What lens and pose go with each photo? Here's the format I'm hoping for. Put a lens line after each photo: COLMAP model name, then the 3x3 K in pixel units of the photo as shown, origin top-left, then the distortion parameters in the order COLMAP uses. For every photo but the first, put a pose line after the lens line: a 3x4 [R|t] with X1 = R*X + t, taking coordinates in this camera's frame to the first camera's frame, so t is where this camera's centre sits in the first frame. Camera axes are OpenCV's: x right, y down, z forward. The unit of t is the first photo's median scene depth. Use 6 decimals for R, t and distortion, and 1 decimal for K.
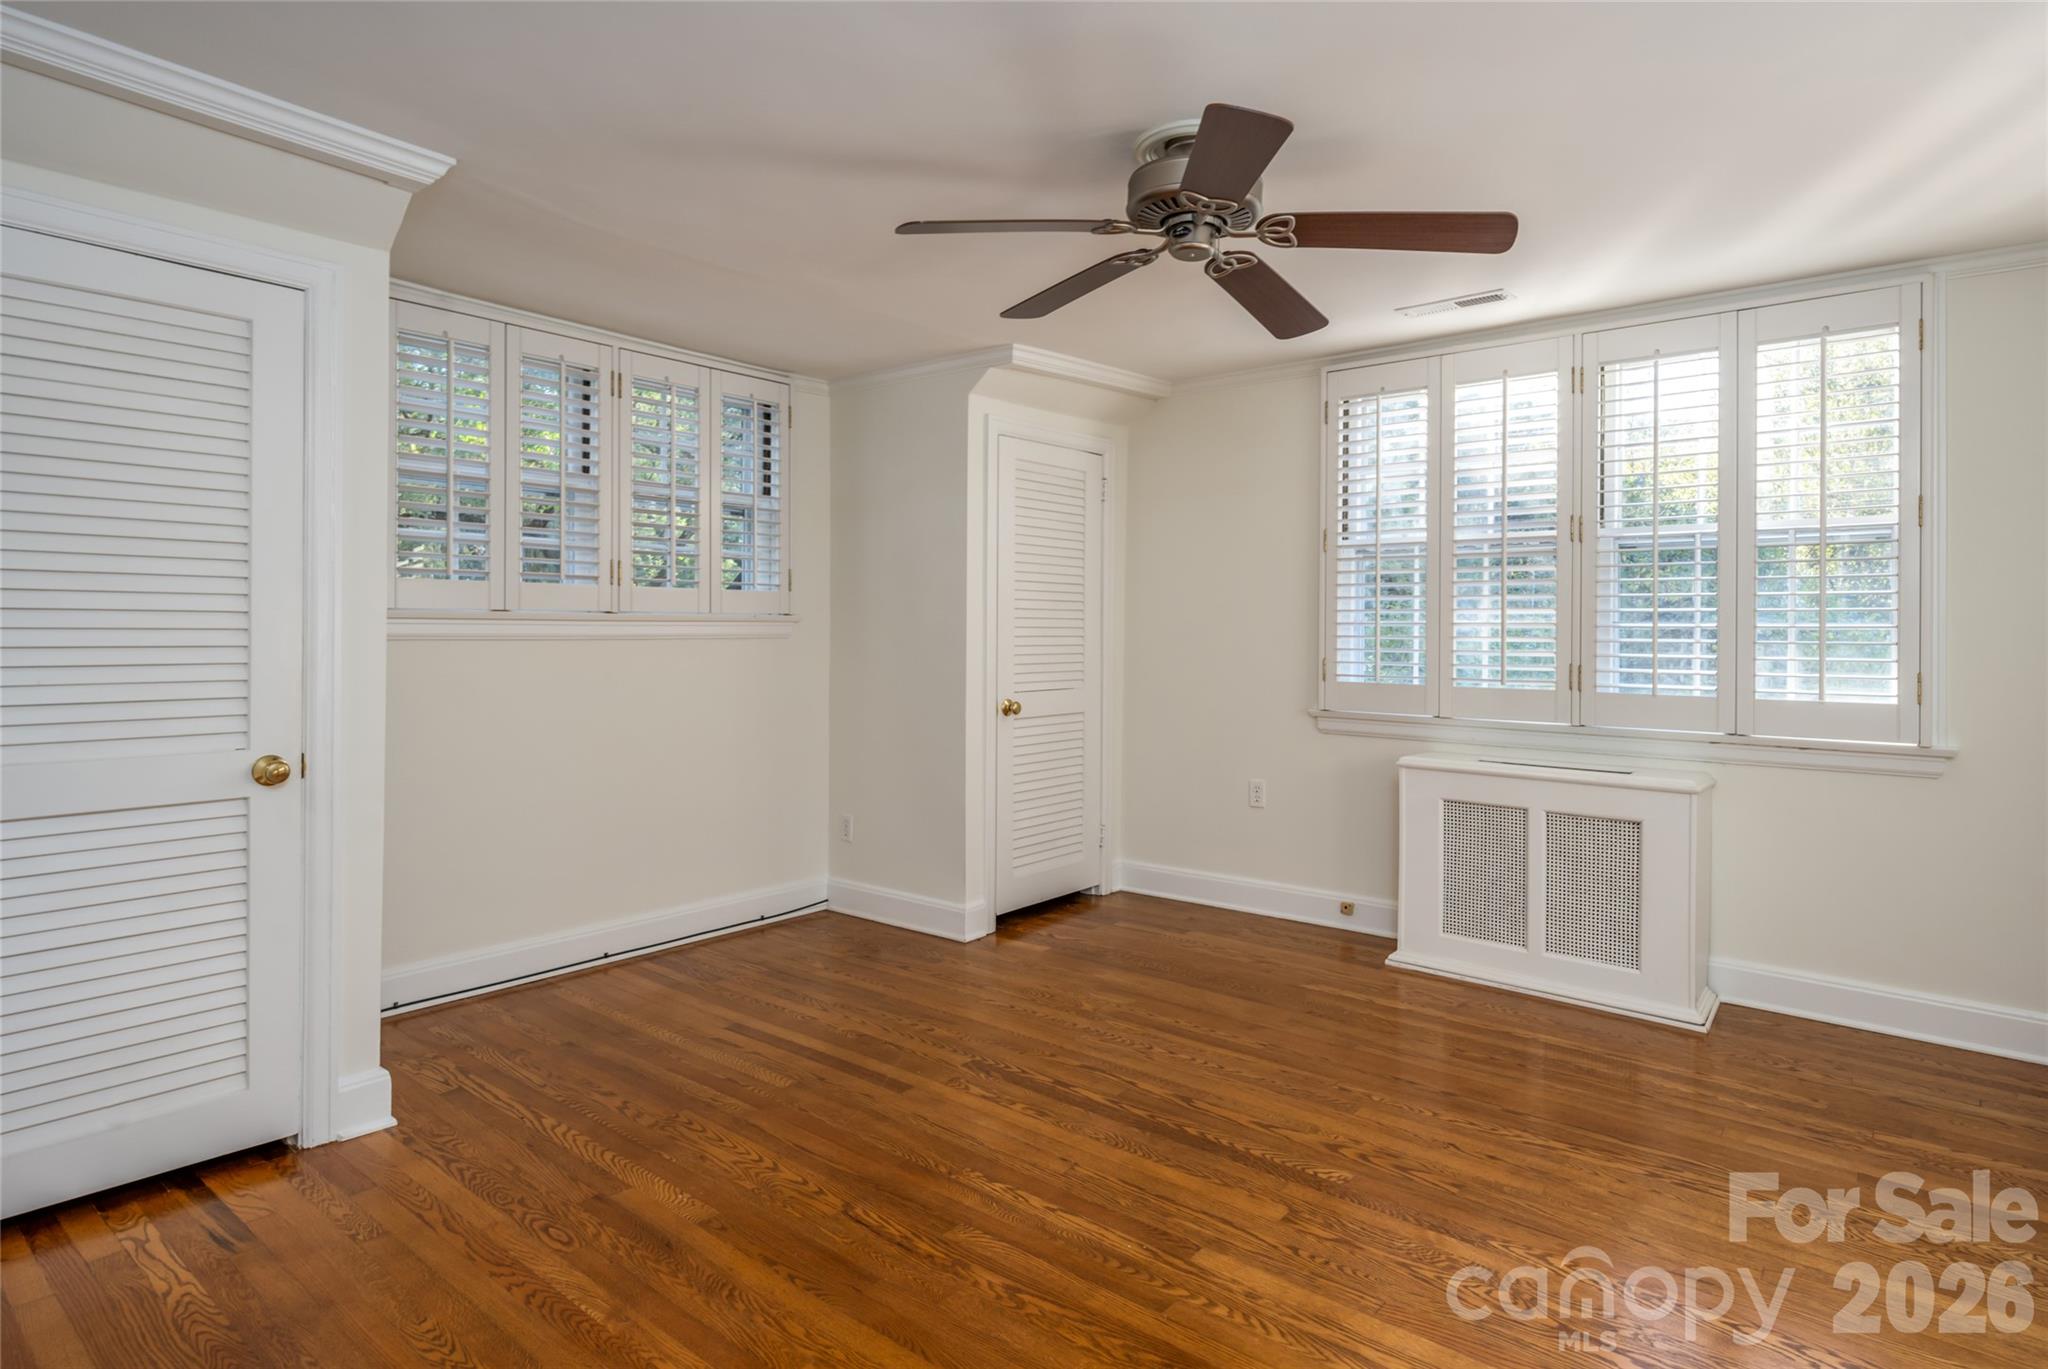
lens RADIAL K [[1106.9, 0, 1043.4], [0, 1106.9, 628.3], [0, 0, 1]] dist [-0.005078, 0.000552]
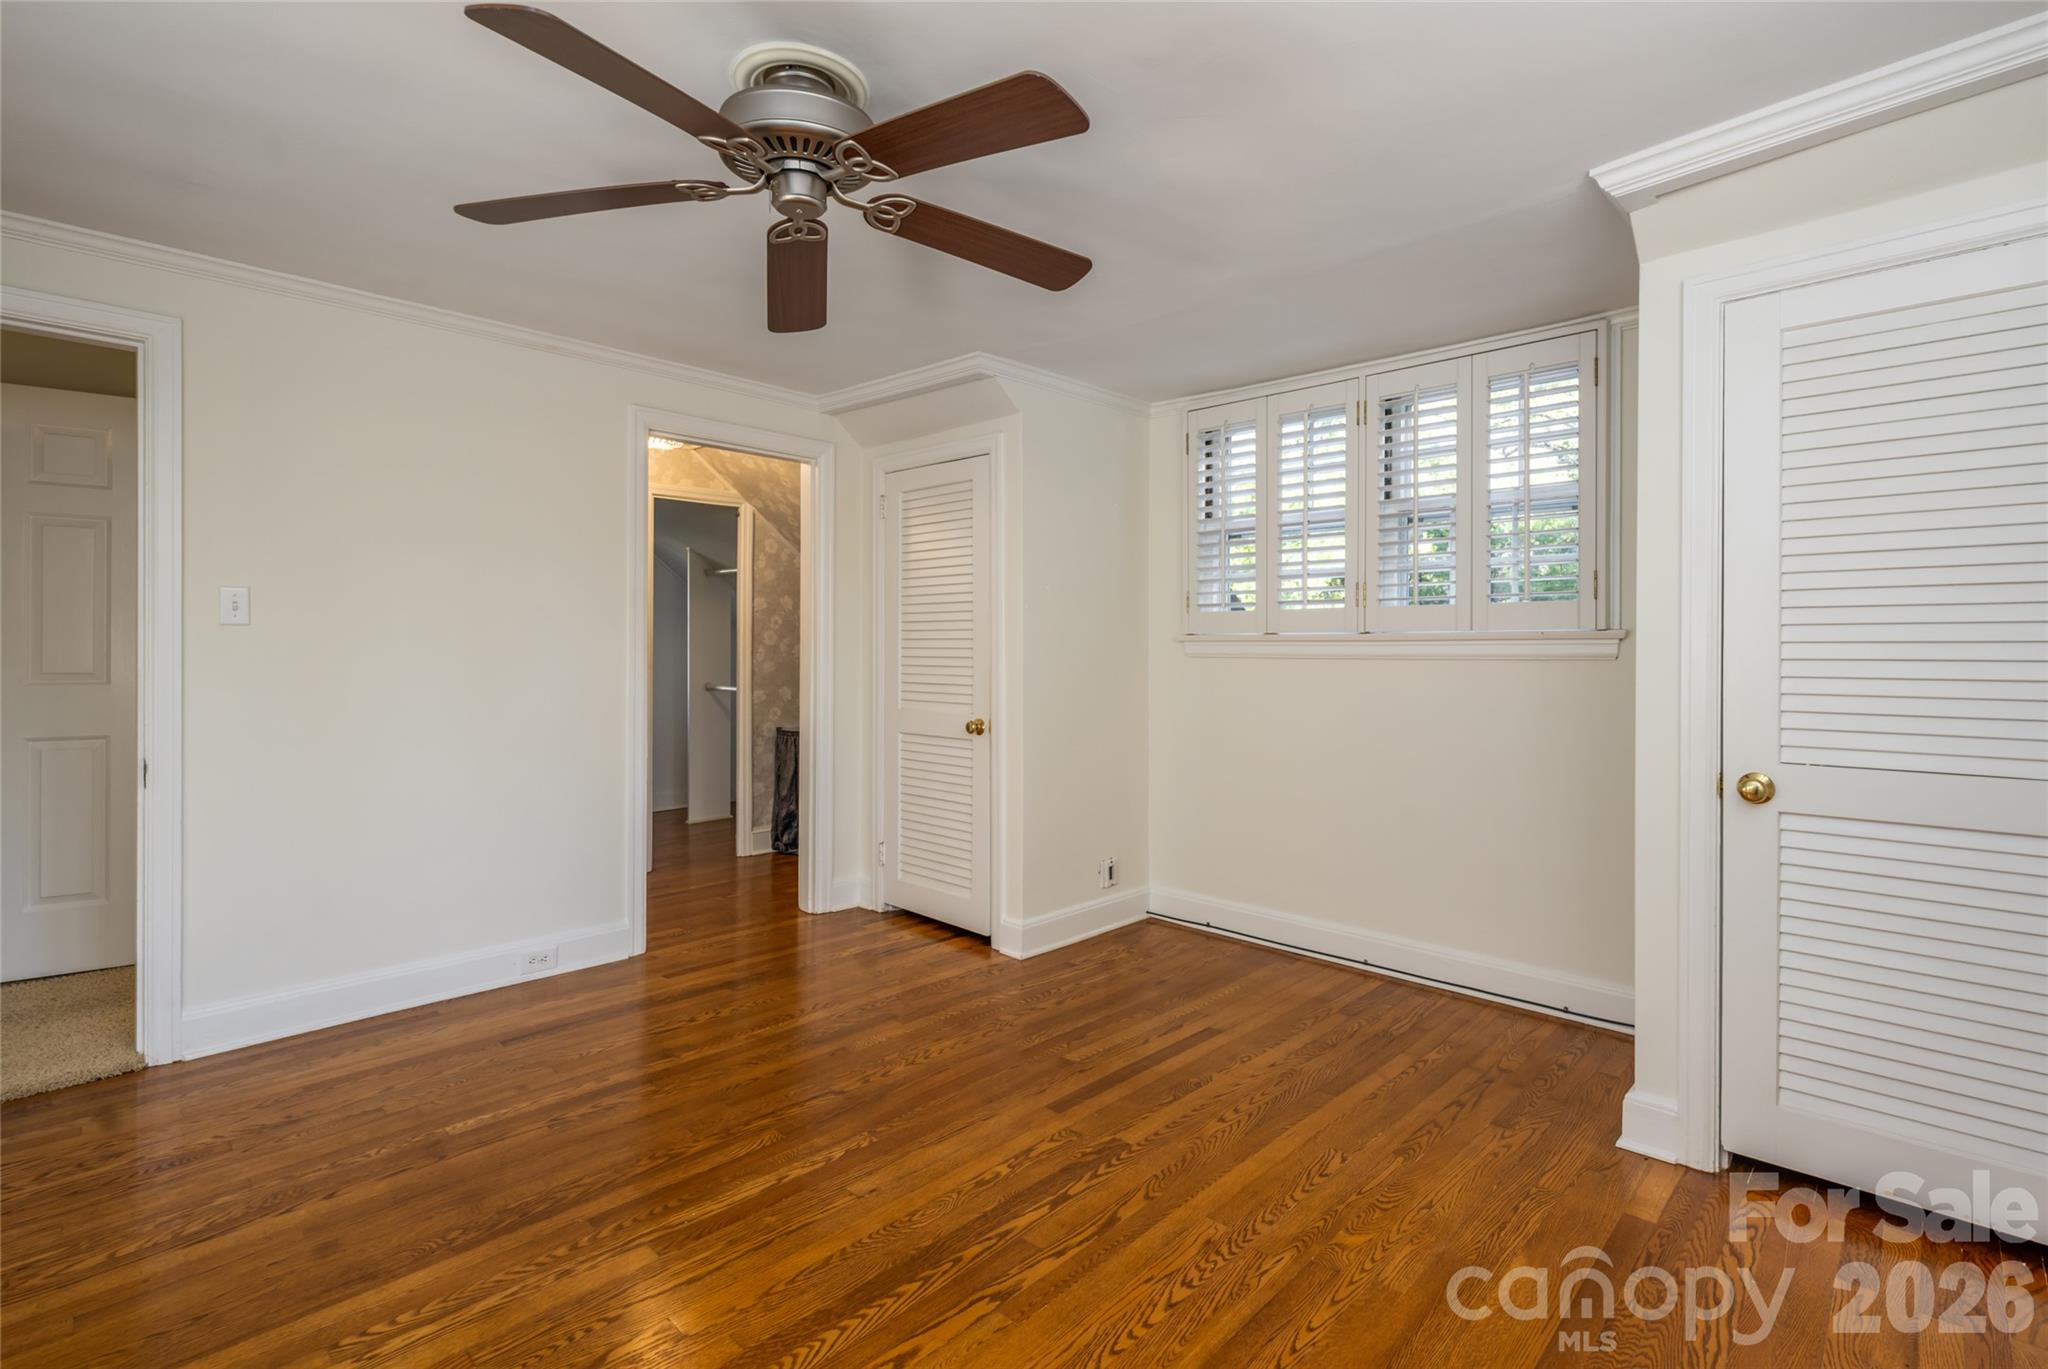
lens RADIAL K [[959.1, 0, 1040.6], [0, 959.1, 652.6], [0, 0, 1]] dist [-0.008720, -0.000890]
pose [[-0.075844, -0.001081, -0.997119, 0.714465], [-0.005804, 0.999983, -0.000643, 0.007125], [0.997103, 0.005738, -0.075849, 1.022889]]
